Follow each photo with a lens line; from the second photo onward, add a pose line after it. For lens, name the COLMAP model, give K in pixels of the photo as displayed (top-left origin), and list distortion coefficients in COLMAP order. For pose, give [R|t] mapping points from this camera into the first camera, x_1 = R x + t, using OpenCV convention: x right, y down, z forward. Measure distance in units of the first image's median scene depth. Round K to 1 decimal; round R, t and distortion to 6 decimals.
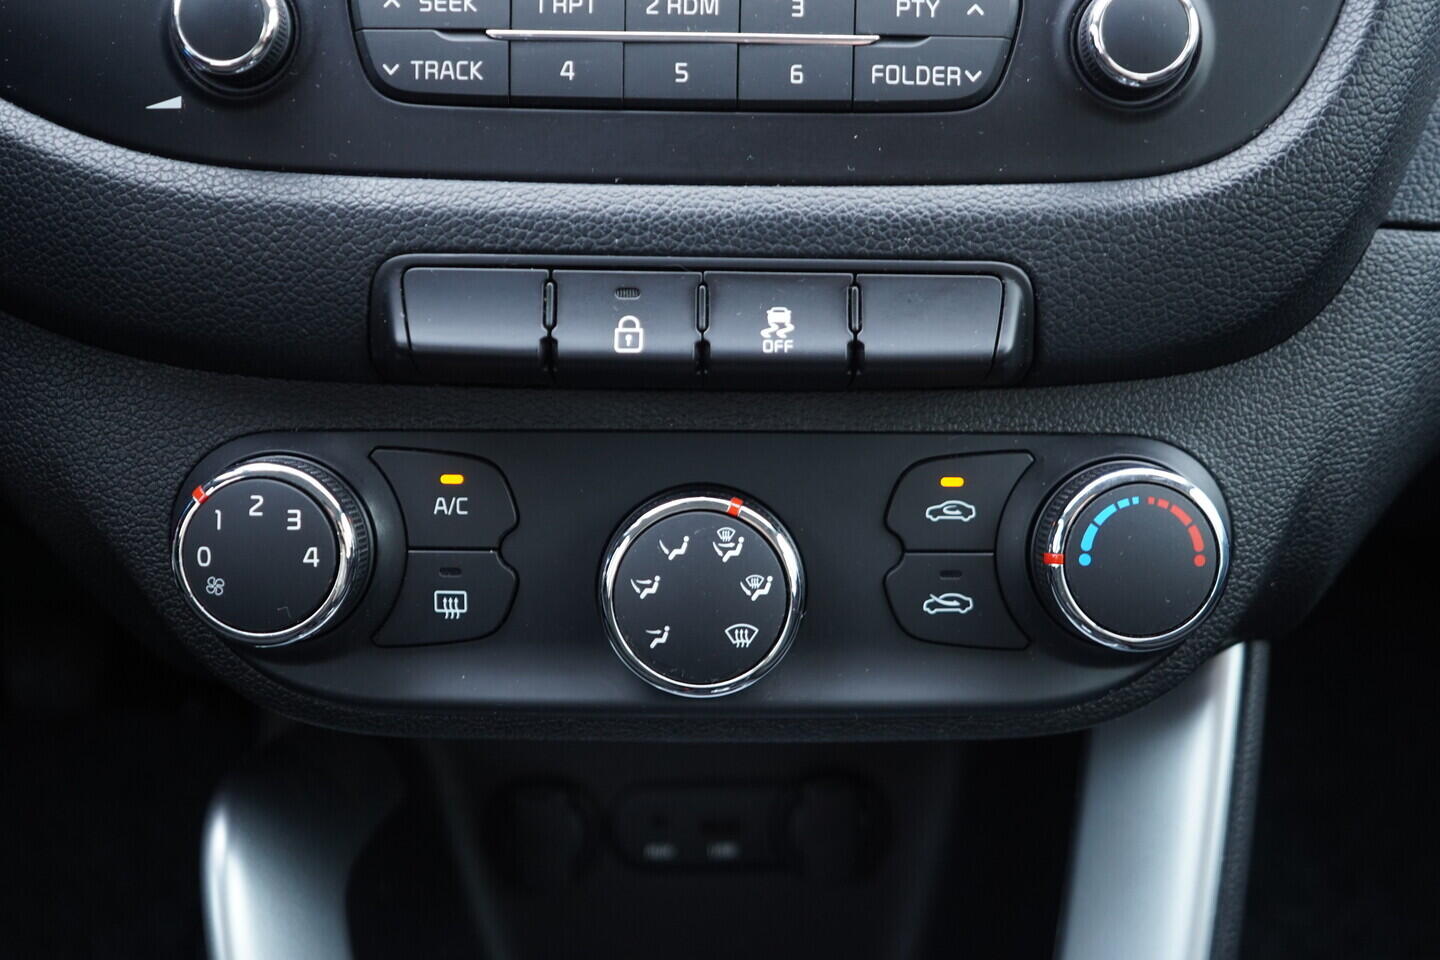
lens RADIAL K [[1471.2, 0, 720.0], [0, 1471.2, 480.0], [0, 0, 1]] dist [0.031577, 0.022615]
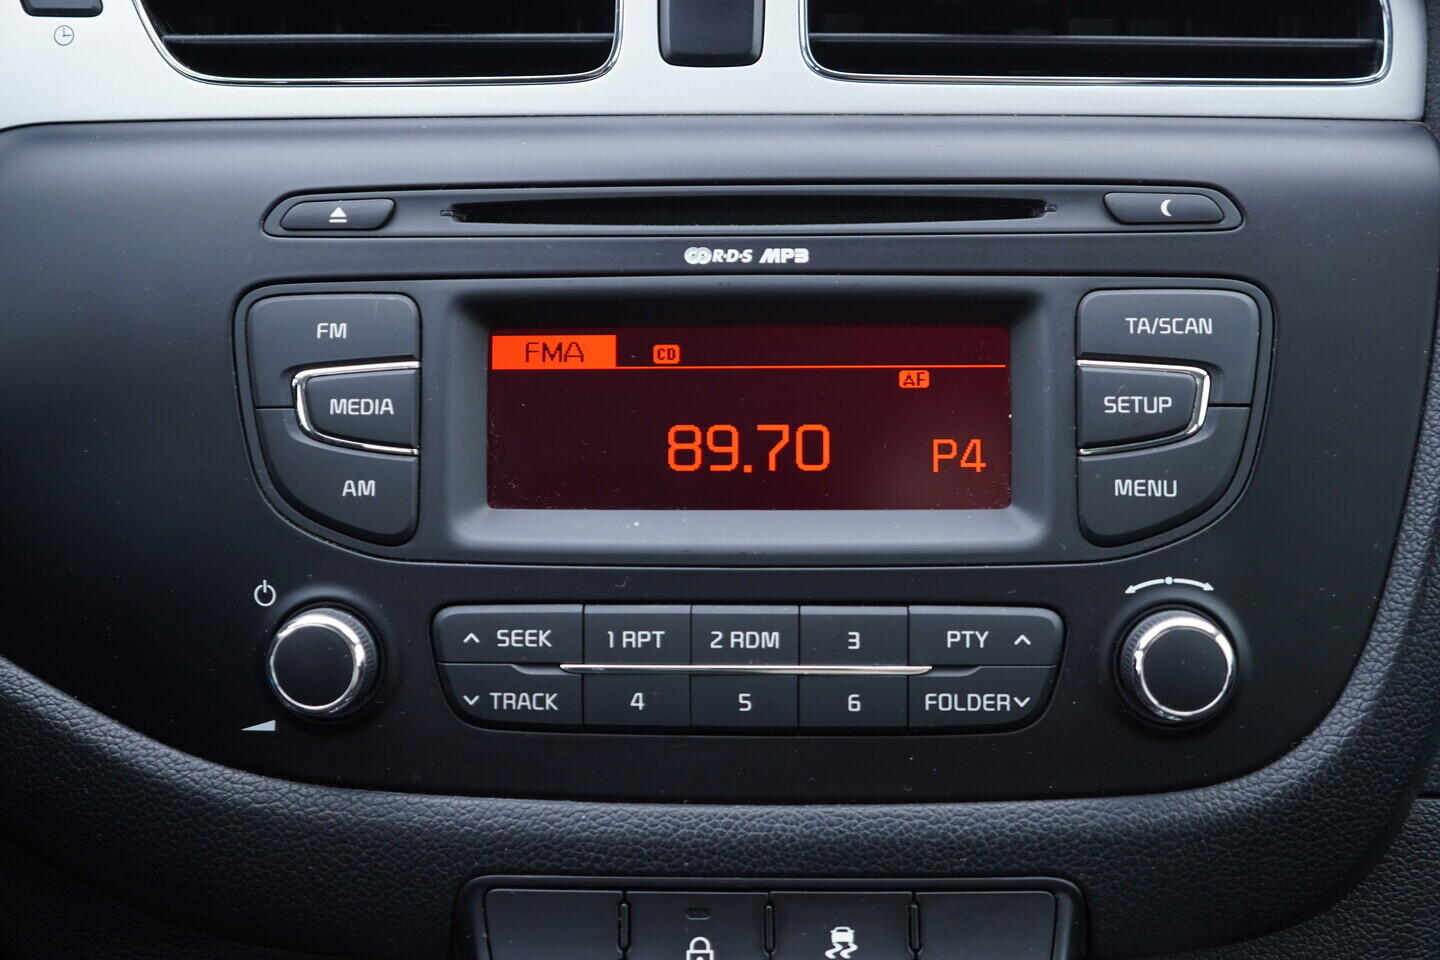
lens RADIAL K [[1471.2, 0, 720.0], [0, 1471.2, 480.0], [0, 0, 1]] dist [0.031577, 0.022615]
pose [[0.999613, -0.019551, -0.019773, -0.019874], [0.019221, 0.999675, -0.016744, -0.416360], [0.020094, 0.016358, 0.999664, -0.058604]]
